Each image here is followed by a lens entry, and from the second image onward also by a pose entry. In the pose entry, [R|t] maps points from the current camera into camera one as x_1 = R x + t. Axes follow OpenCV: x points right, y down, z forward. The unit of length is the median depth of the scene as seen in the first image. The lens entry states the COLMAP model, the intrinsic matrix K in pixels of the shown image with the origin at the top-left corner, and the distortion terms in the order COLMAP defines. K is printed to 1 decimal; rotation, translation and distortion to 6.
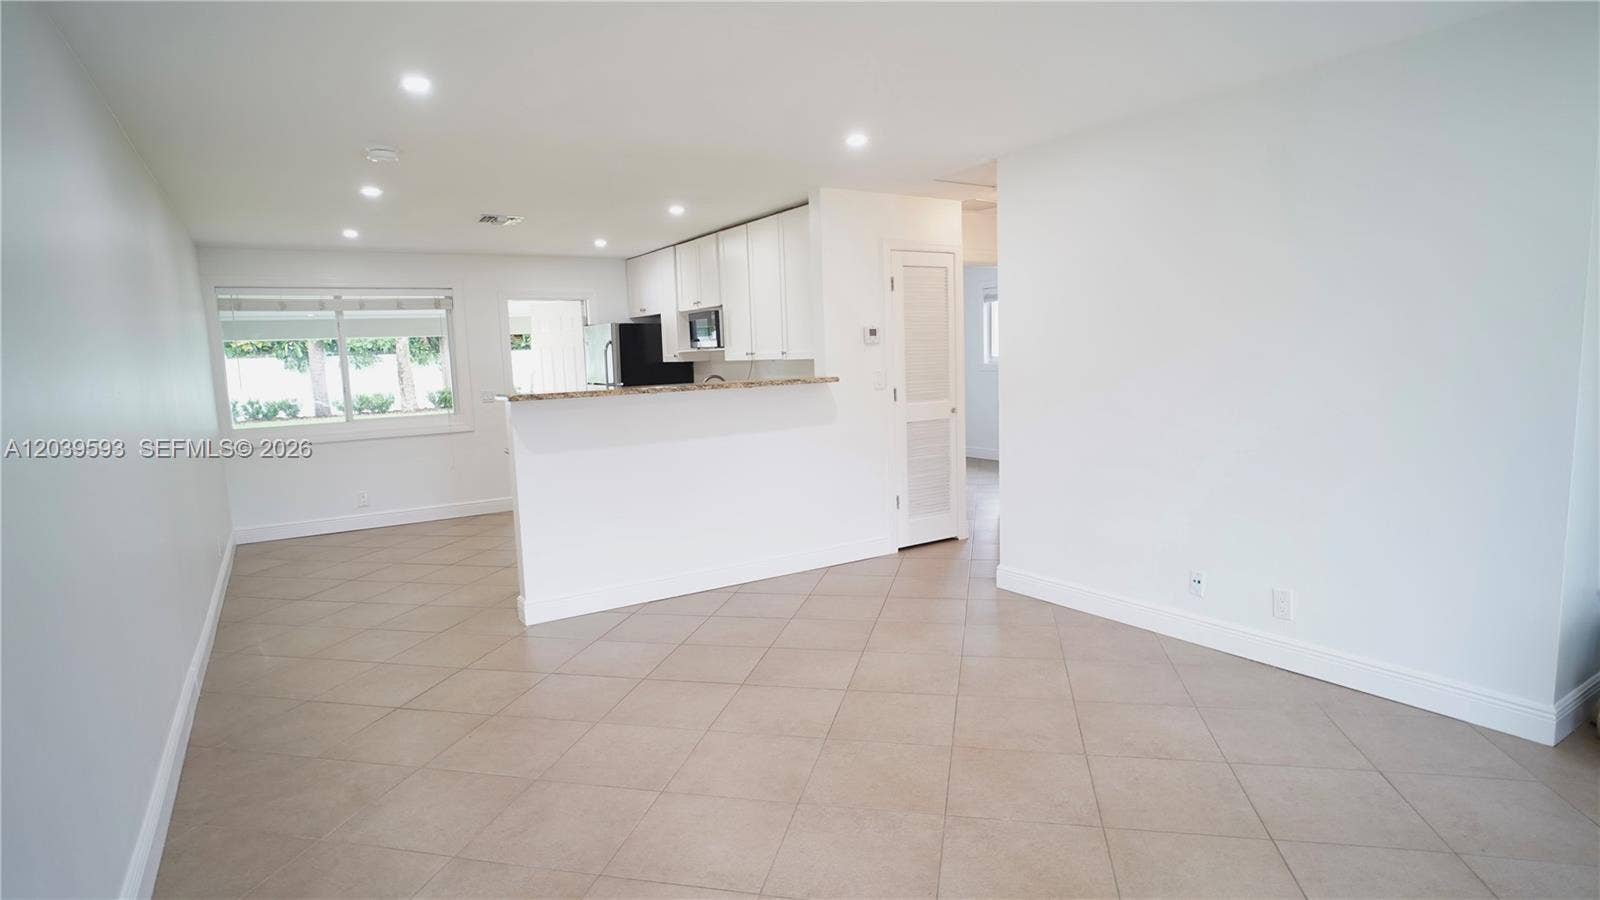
lens RADIAL K [[834.3, 0, 804.1], [0, 834.3, 468.6], [0, 0, 1]] dist [-0.040960, 0.018849]
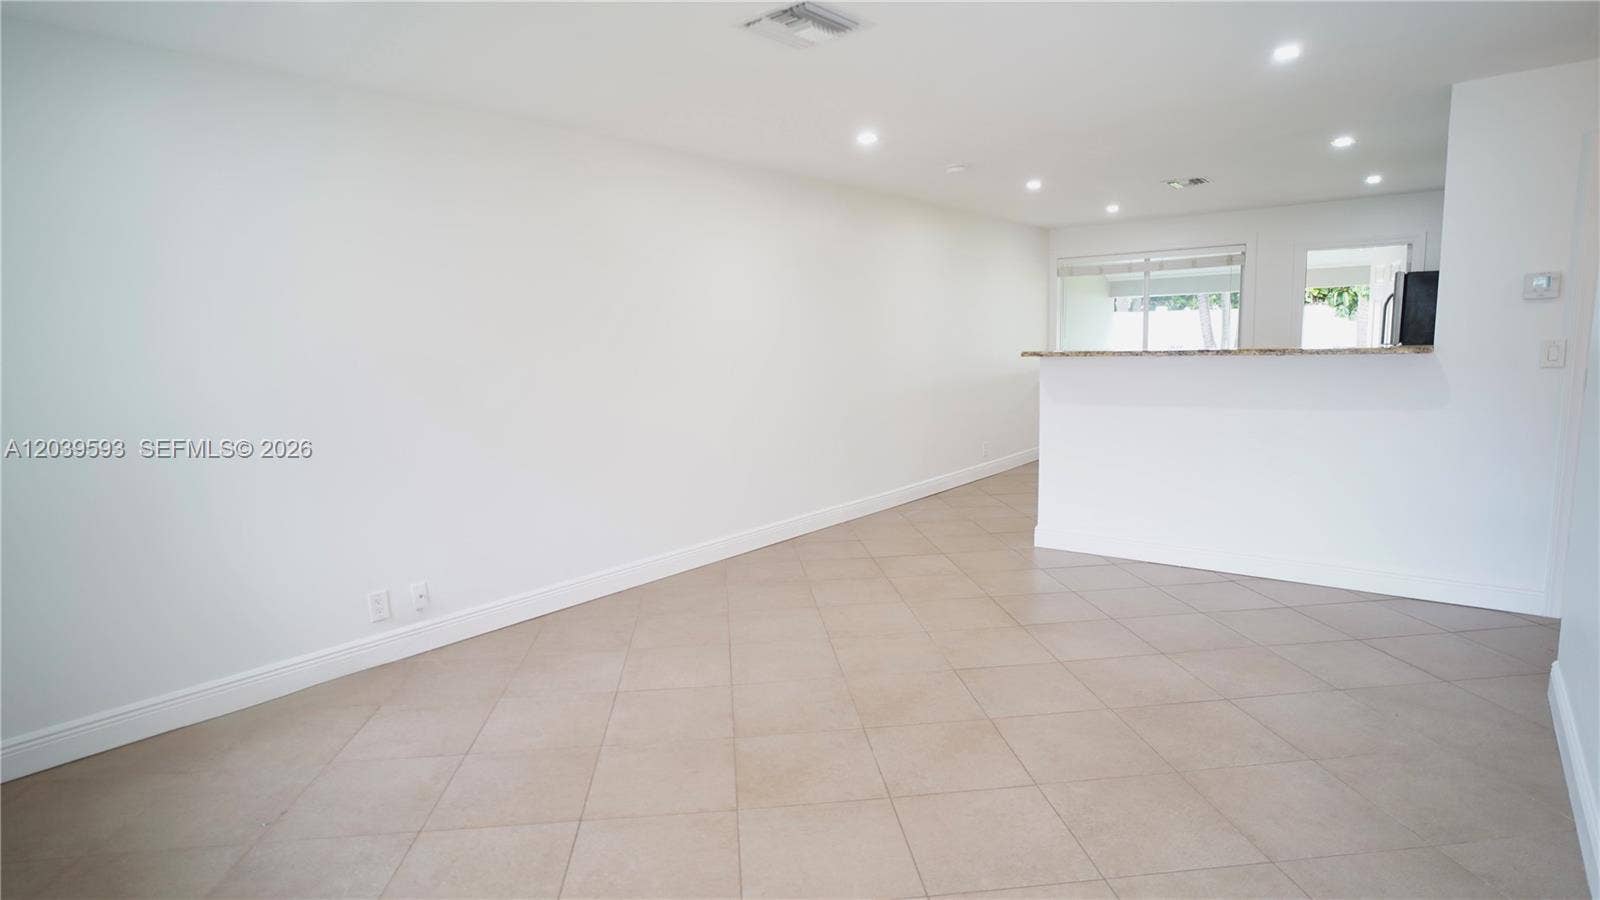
lens RADIAL K [[834.3, 0, 804.1], [0, 834.3, 468.6], [0, 0, 1]] dist [-0.040960, 0.018849]
pose [[0.318994, 0.173929, -0.931661, 0.408666], [-0.110587, 0.983133, 0.145674, -0.036000], [0.941283, 0.056561, 0.332848, 0.177974]]
